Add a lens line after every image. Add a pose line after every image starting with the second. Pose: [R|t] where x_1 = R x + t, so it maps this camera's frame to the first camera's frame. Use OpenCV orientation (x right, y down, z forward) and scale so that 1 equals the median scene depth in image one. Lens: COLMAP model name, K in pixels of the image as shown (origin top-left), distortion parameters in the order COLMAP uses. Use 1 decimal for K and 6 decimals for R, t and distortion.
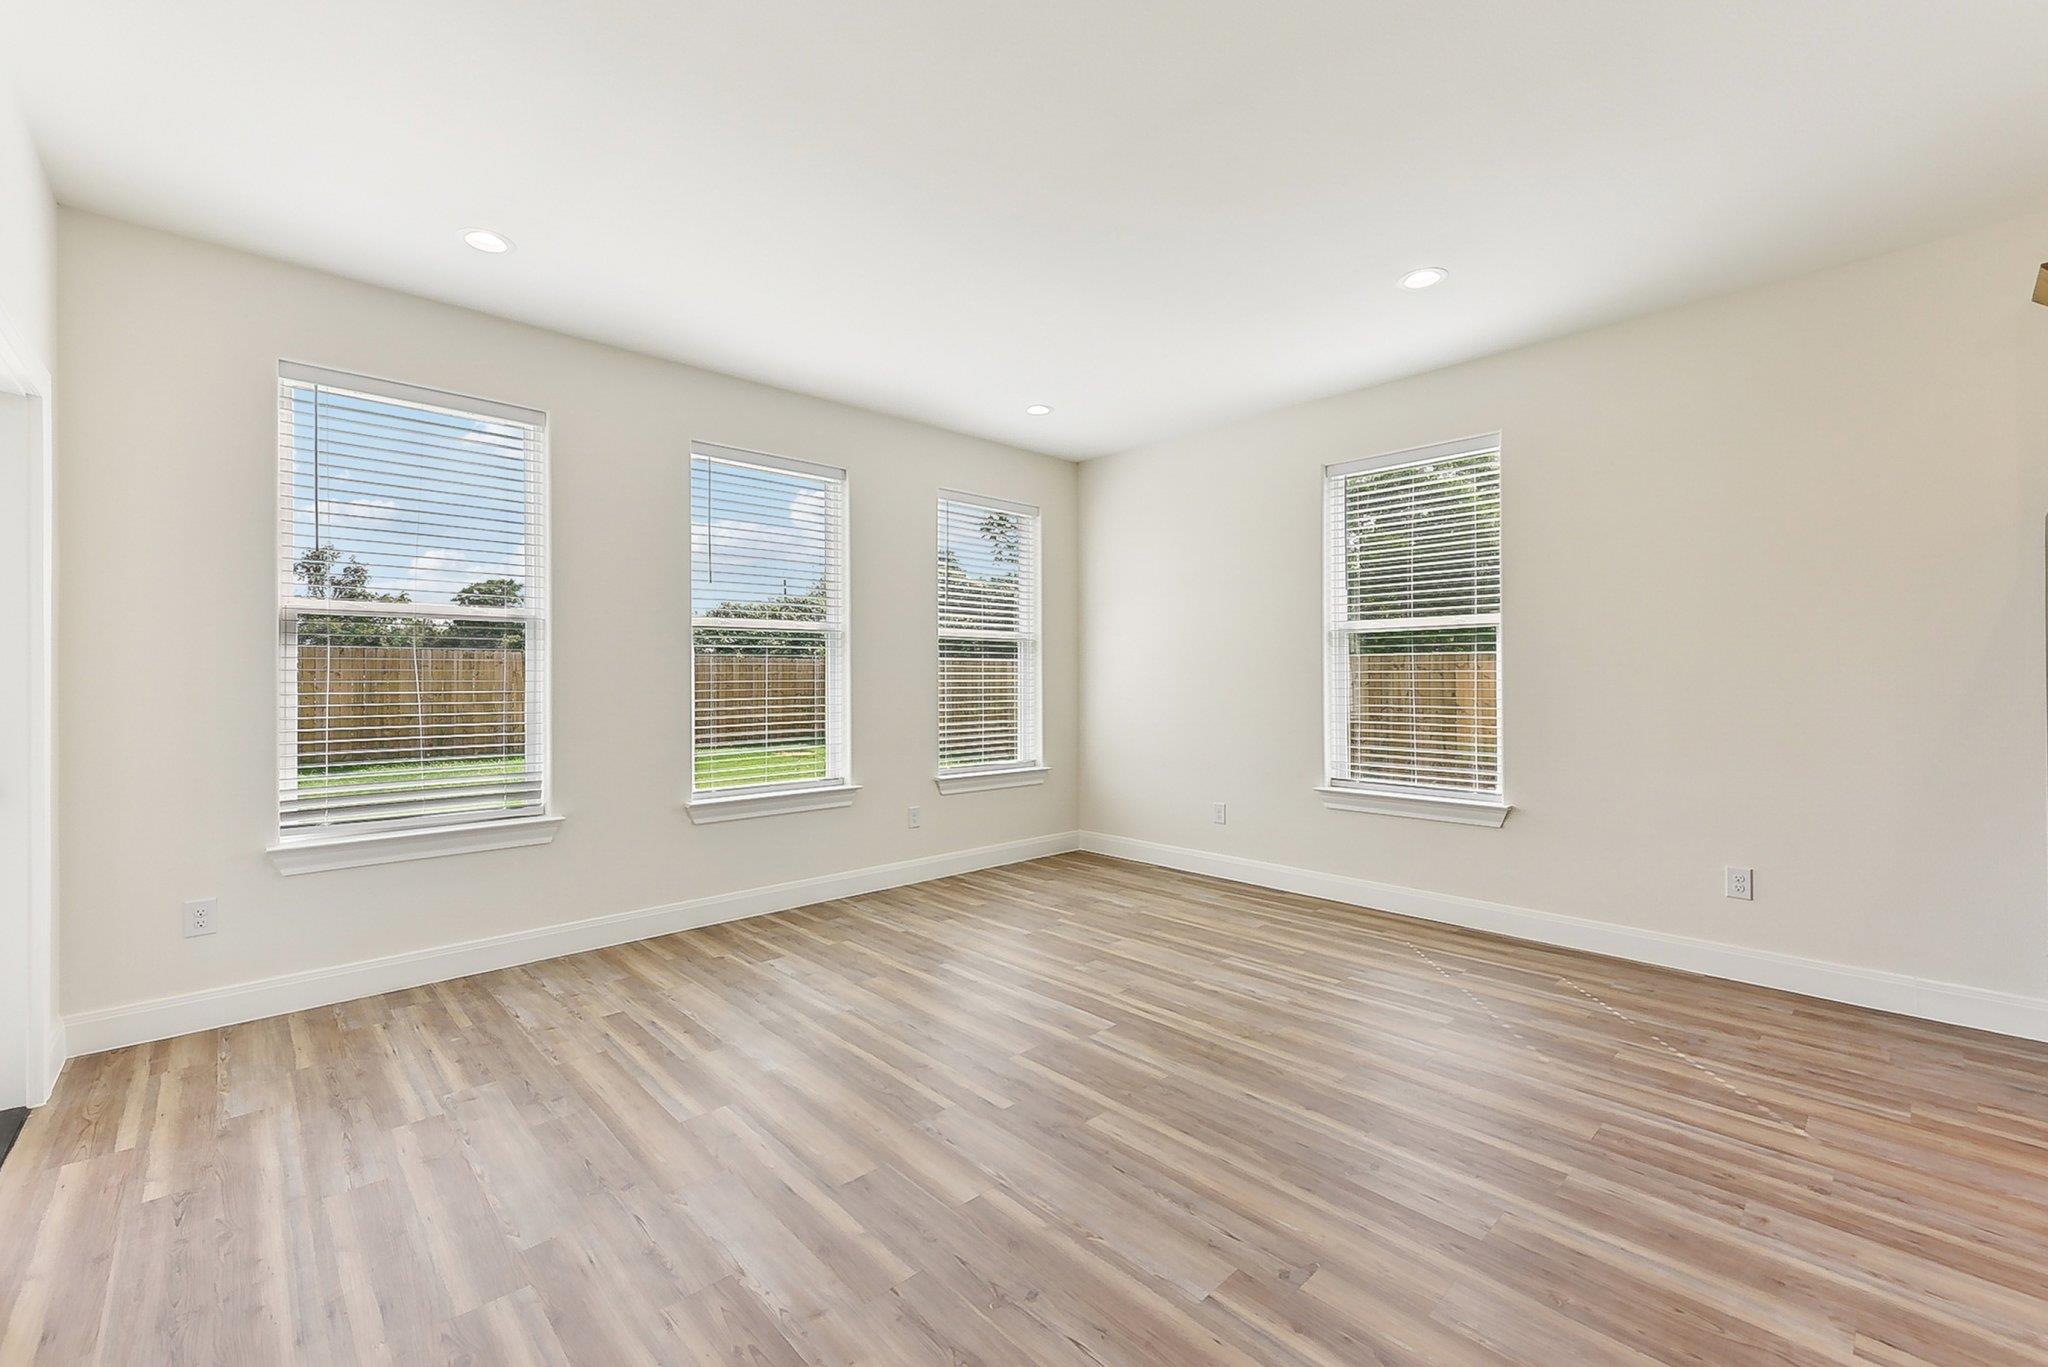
lens RADIAL K [[843.6, 0, 1020.1], [0, 843.6, 684.4], [0, 0, 1]] dist [0.010585, -0.002726]
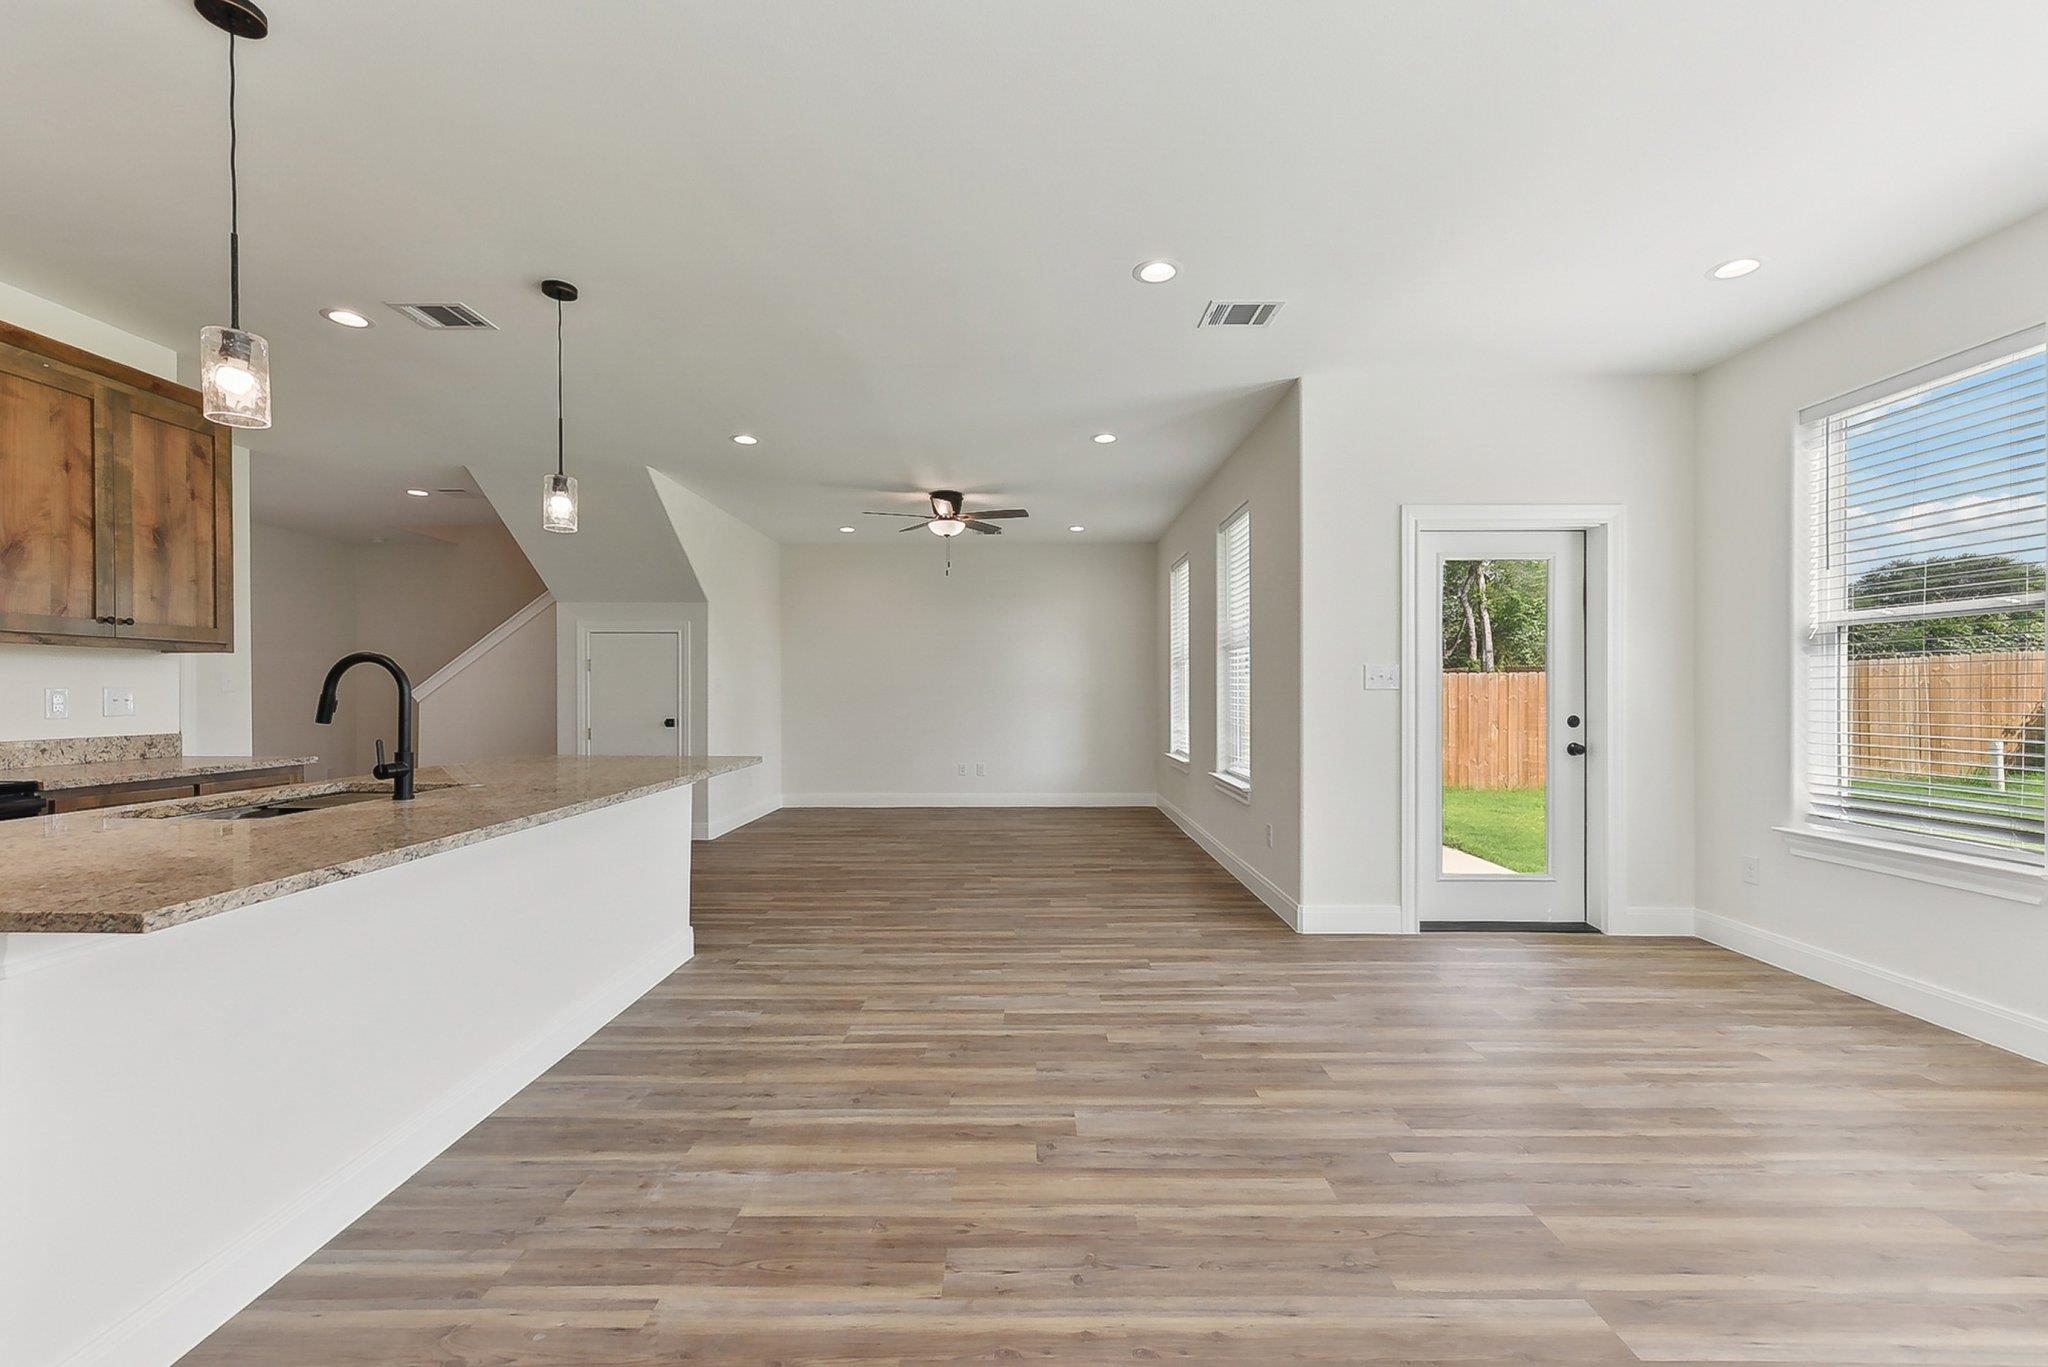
lens RADIAL K [[843.6, 0, 1022.8], [0, 843.6, 694.0], [0, 0, 1]] dist [0.010585, -0.002726]
pose [[-0.684166, 0.007088, -0.729292, 0.800331], [0.000698, 0.999959, 0.009065, -0.007448], [0.729326, 0.005693, -0.684142, 1.155637]]
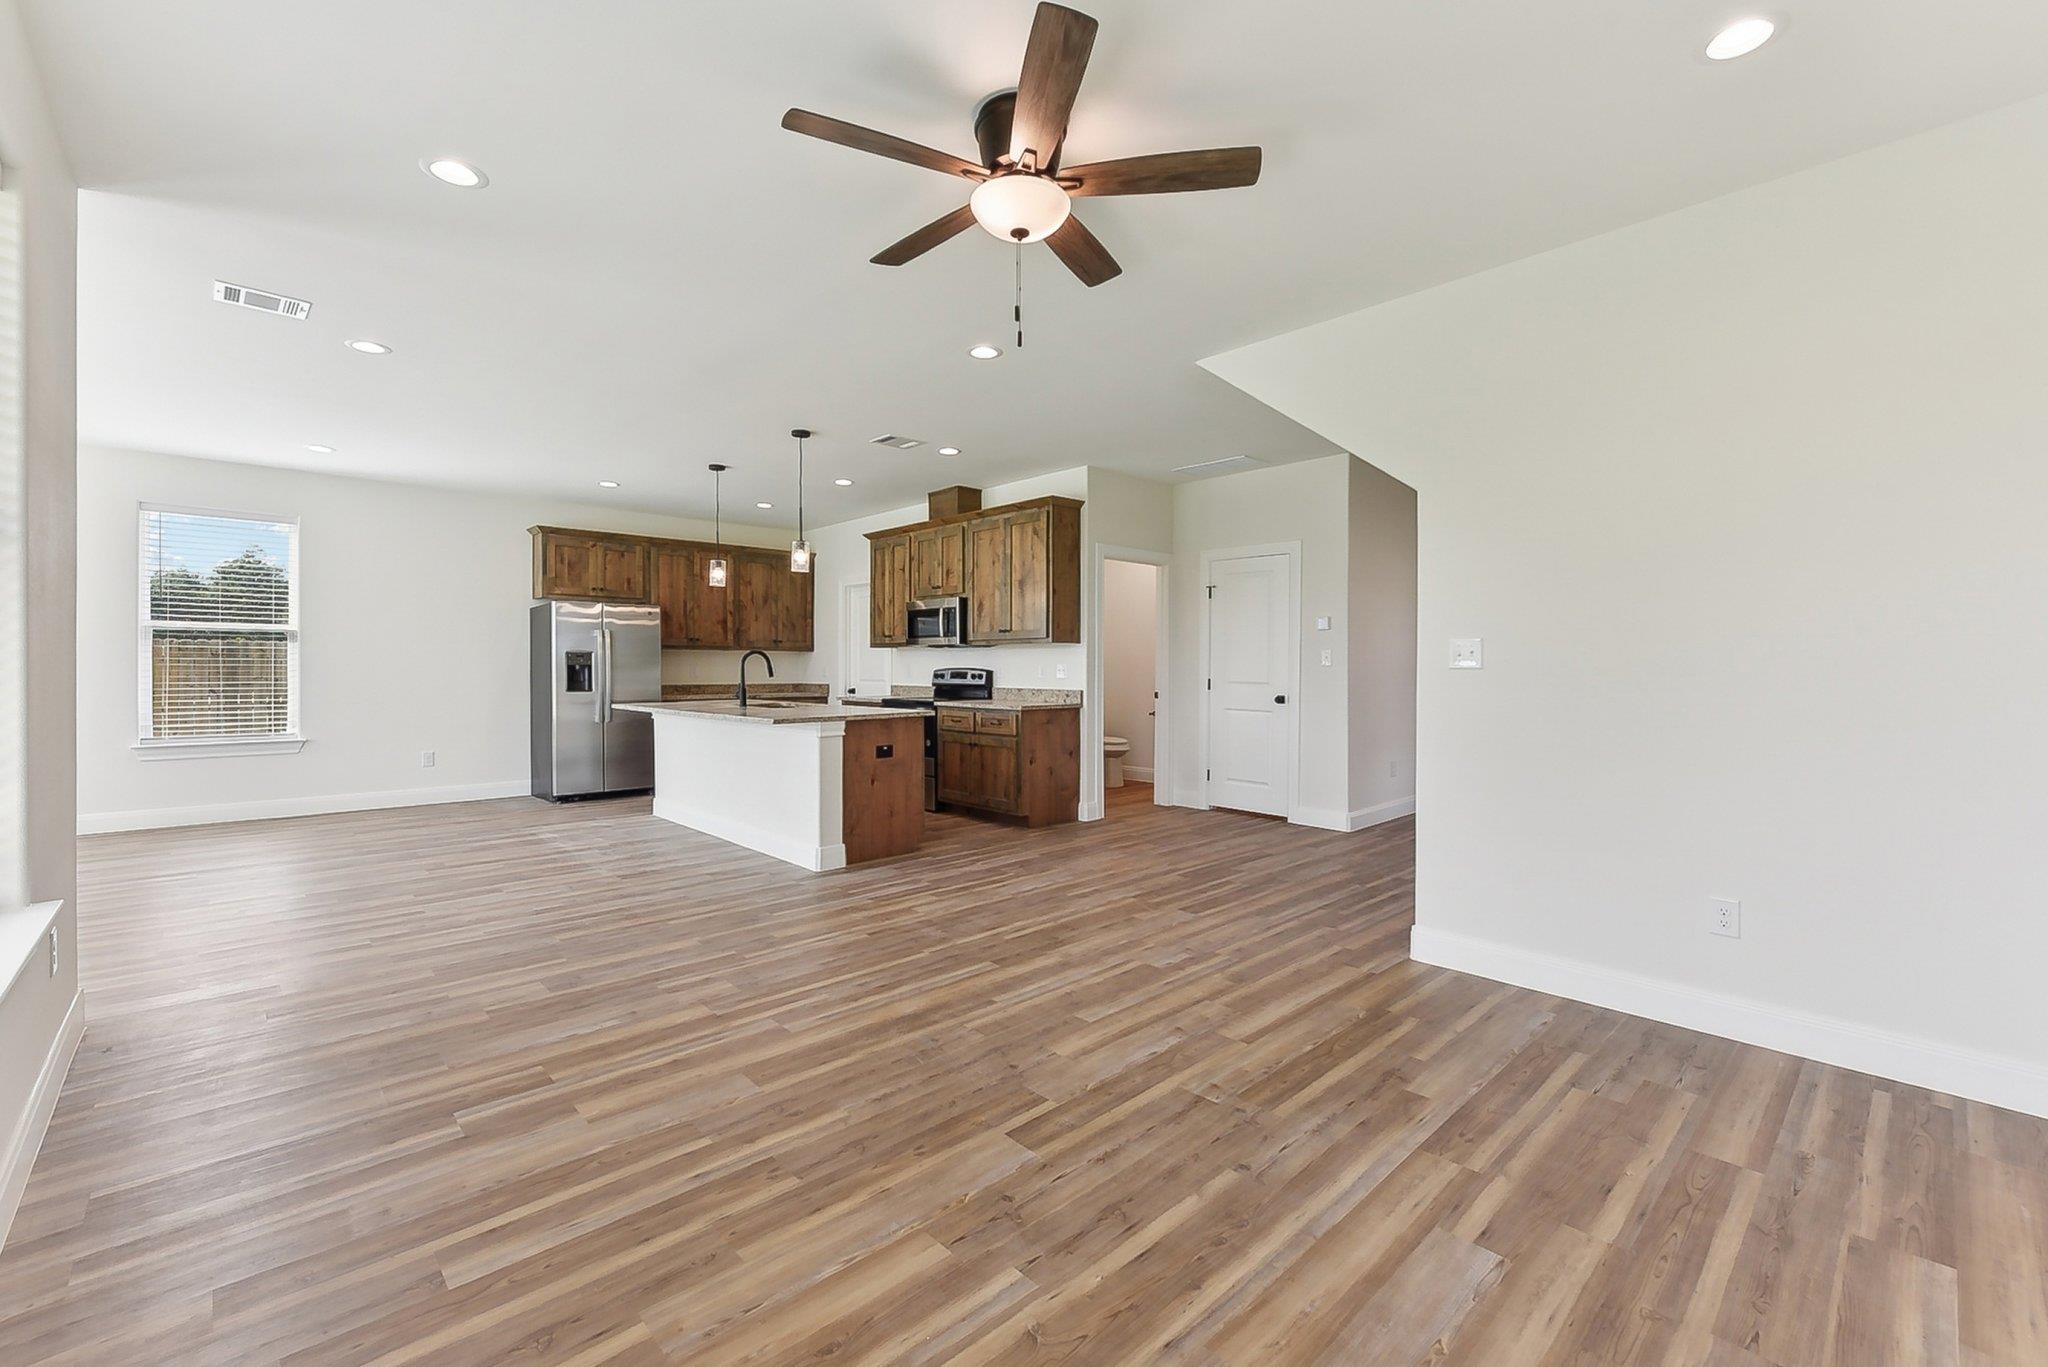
lens RADIAL K [[843.6, 0, 1009.8], [0, 843.6, 667.6], [0, 0, 1]] dist [0.010585, -0.002726]
pose [[-0.002328, 0.003190, 0.999992, -1.616799], [0.002160, 0.999993, -0.003185, 0.012467], [-0.999995, 0.002152, -0.002335, -0.593076]]
